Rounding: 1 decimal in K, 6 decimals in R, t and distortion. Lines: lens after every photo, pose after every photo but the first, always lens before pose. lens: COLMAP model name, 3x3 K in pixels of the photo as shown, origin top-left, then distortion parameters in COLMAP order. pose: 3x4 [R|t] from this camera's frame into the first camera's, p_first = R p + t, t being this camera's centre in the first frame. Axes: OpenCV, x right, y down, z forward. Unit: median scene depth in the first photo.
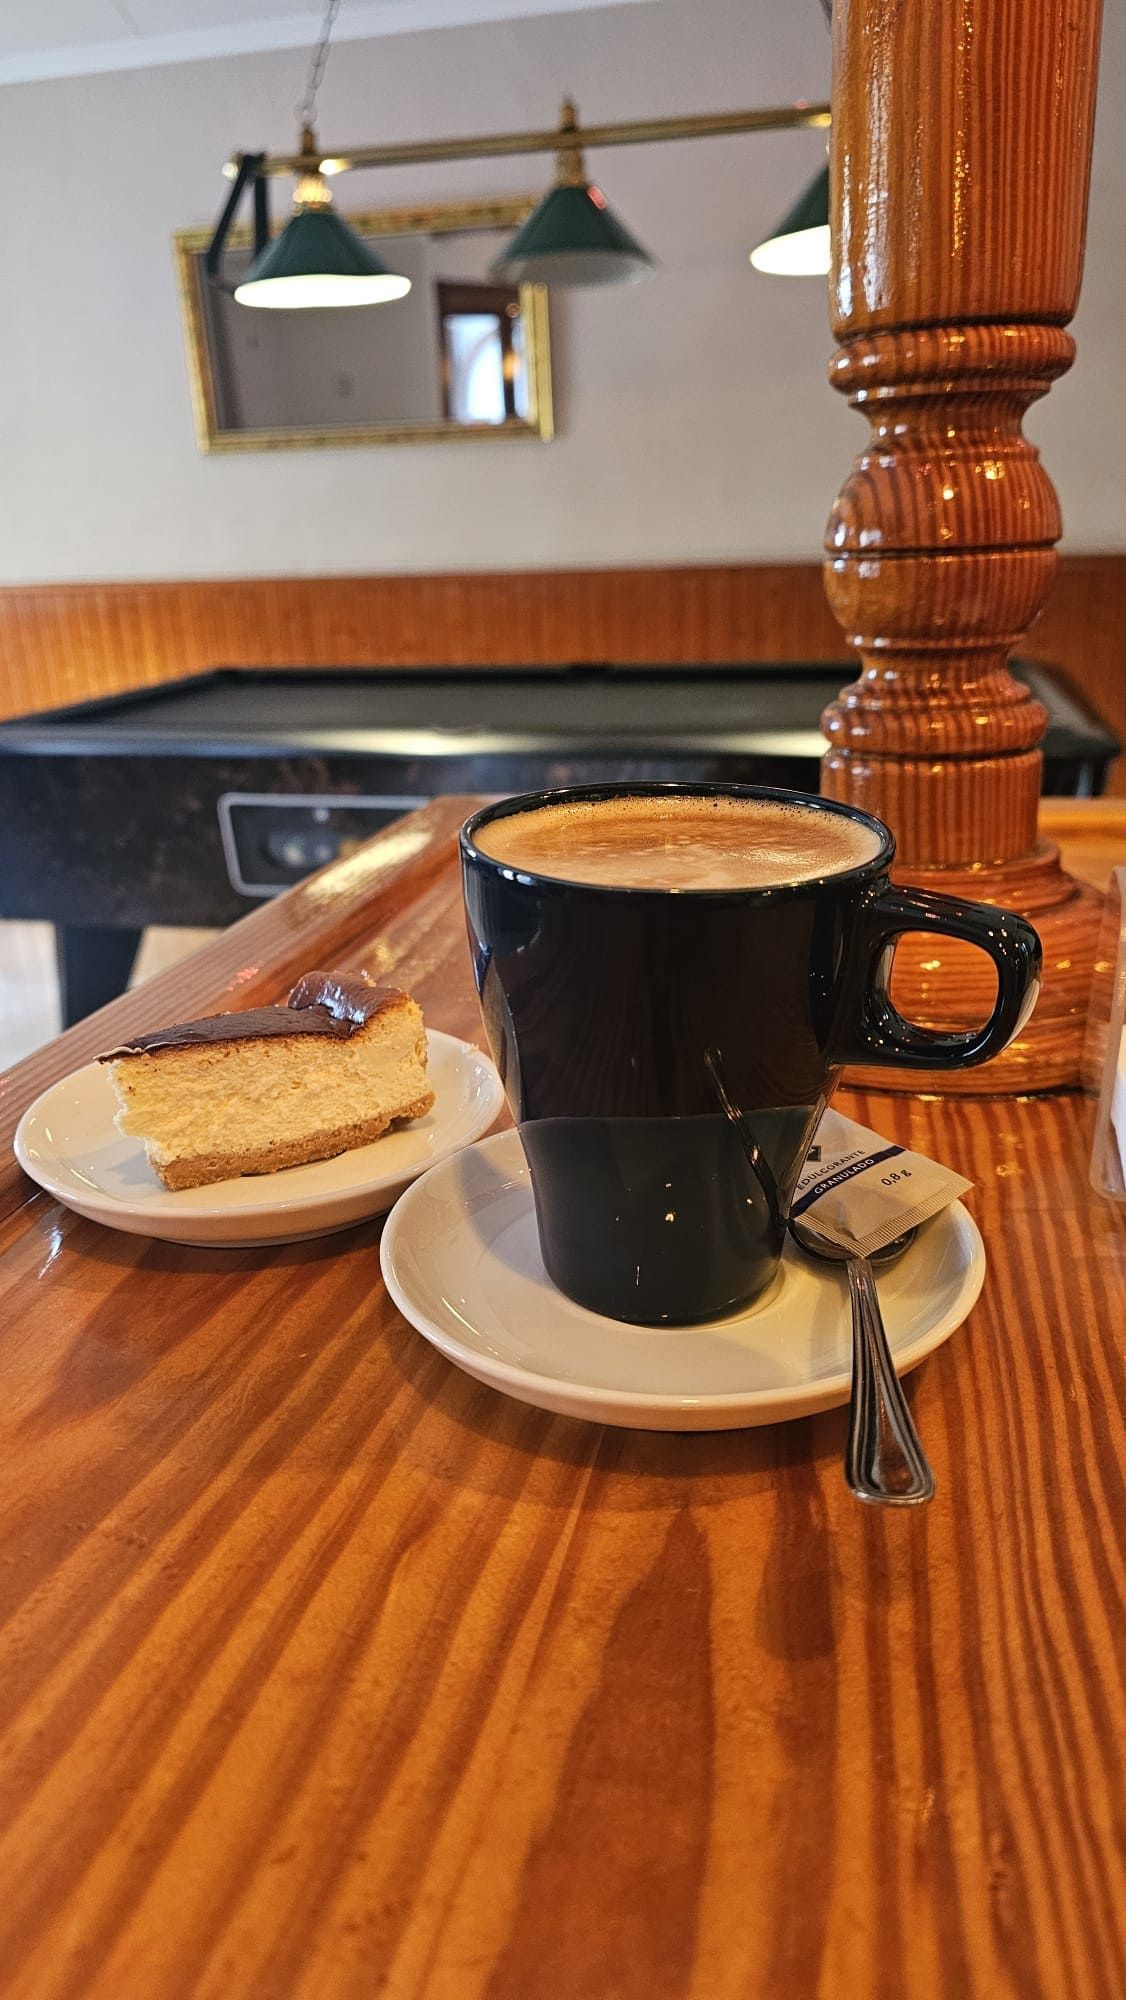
lens RADIAL K [[1386.7, 0, 552.6], [0, 1386.7, 1001.2], [0, 0, 1]] dist [-0.003763, -0.003943]
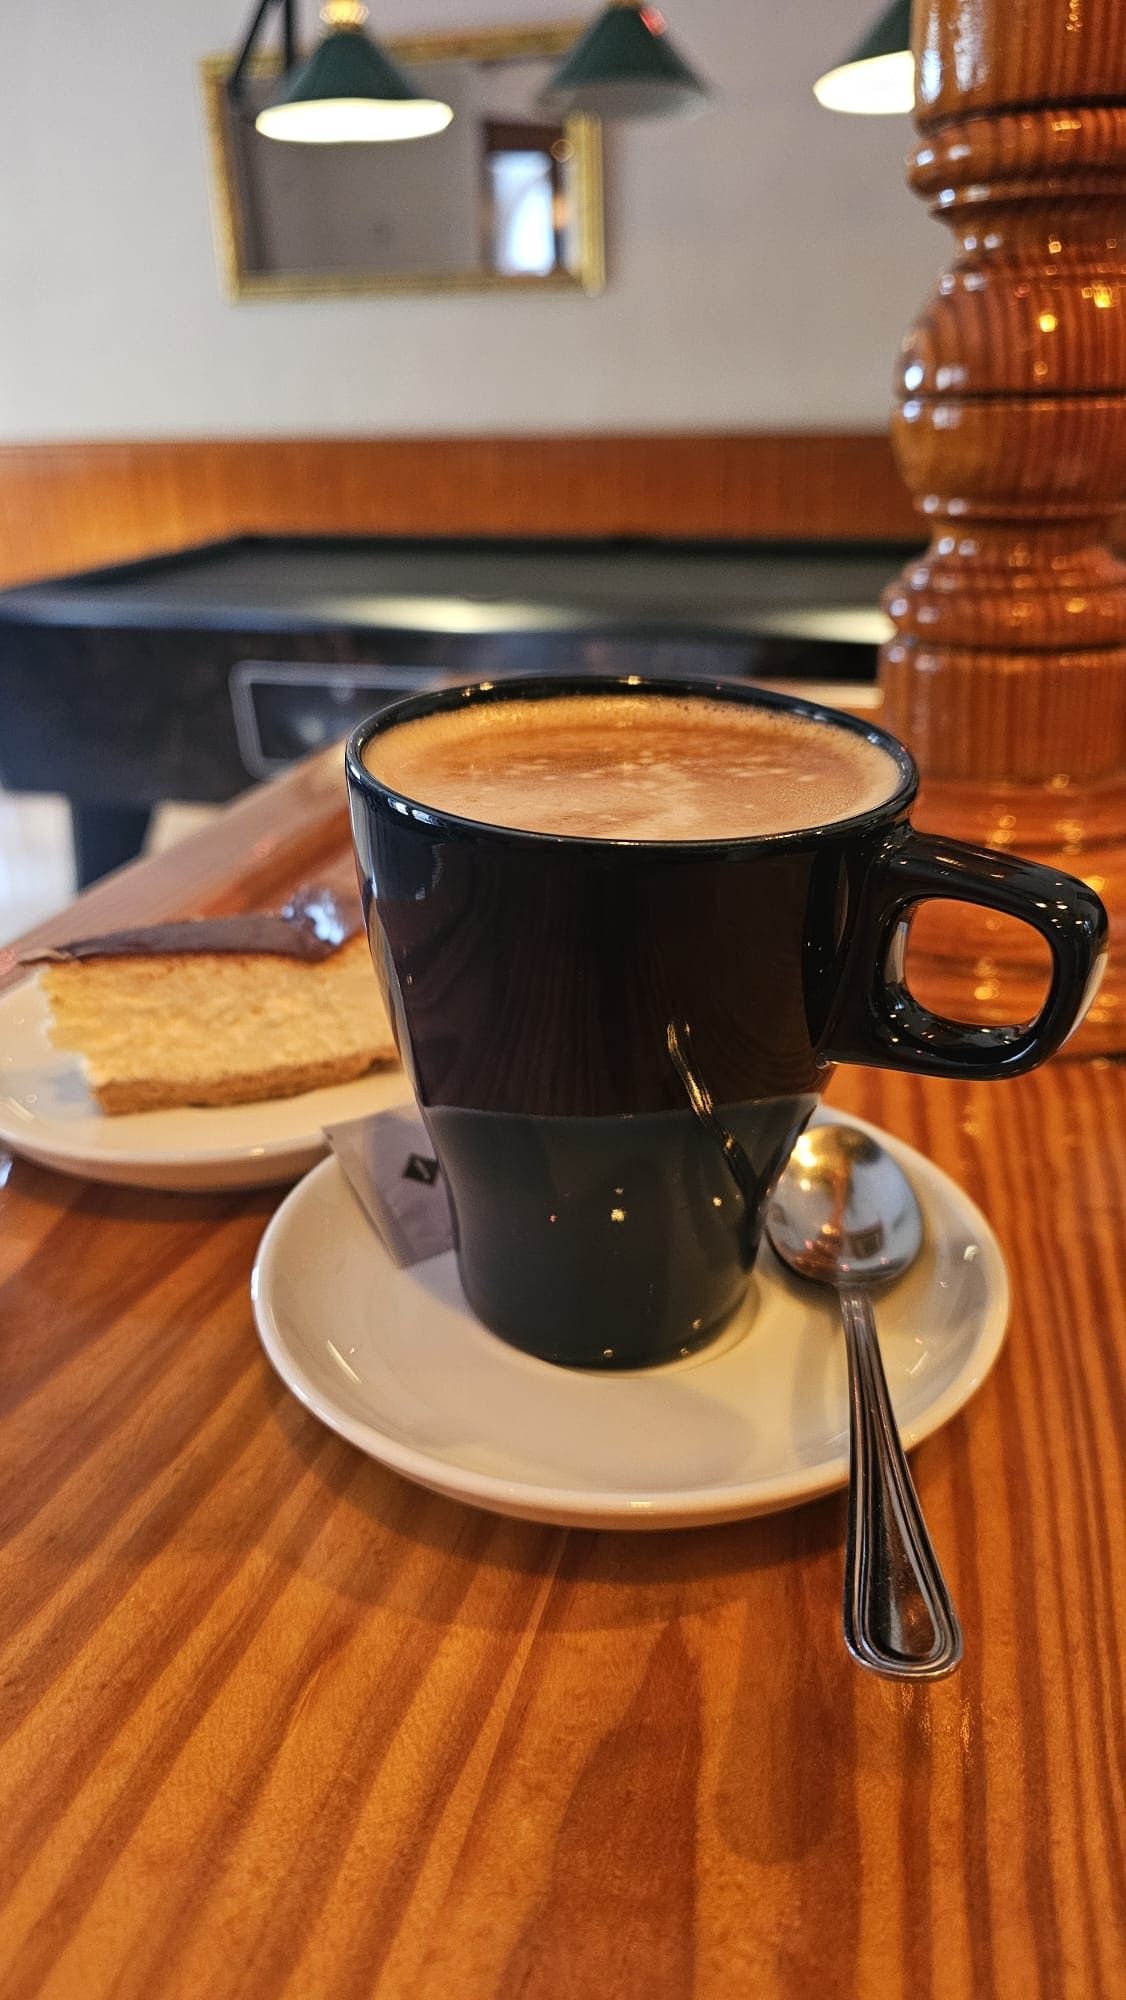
lens RADIAL K [[1428.0, 0, 563.0], [0, 1428.0, 1000.0], [0, 0, 1]] dist [-0.017784, -0.001993]
pose [[0.999608, 0.024142, -0.014143, 0.031198], [-0.022975, 0.996721, 0.077585, -0.040658], [0.015970, -0.077229, 0.996885, 0.194967]]
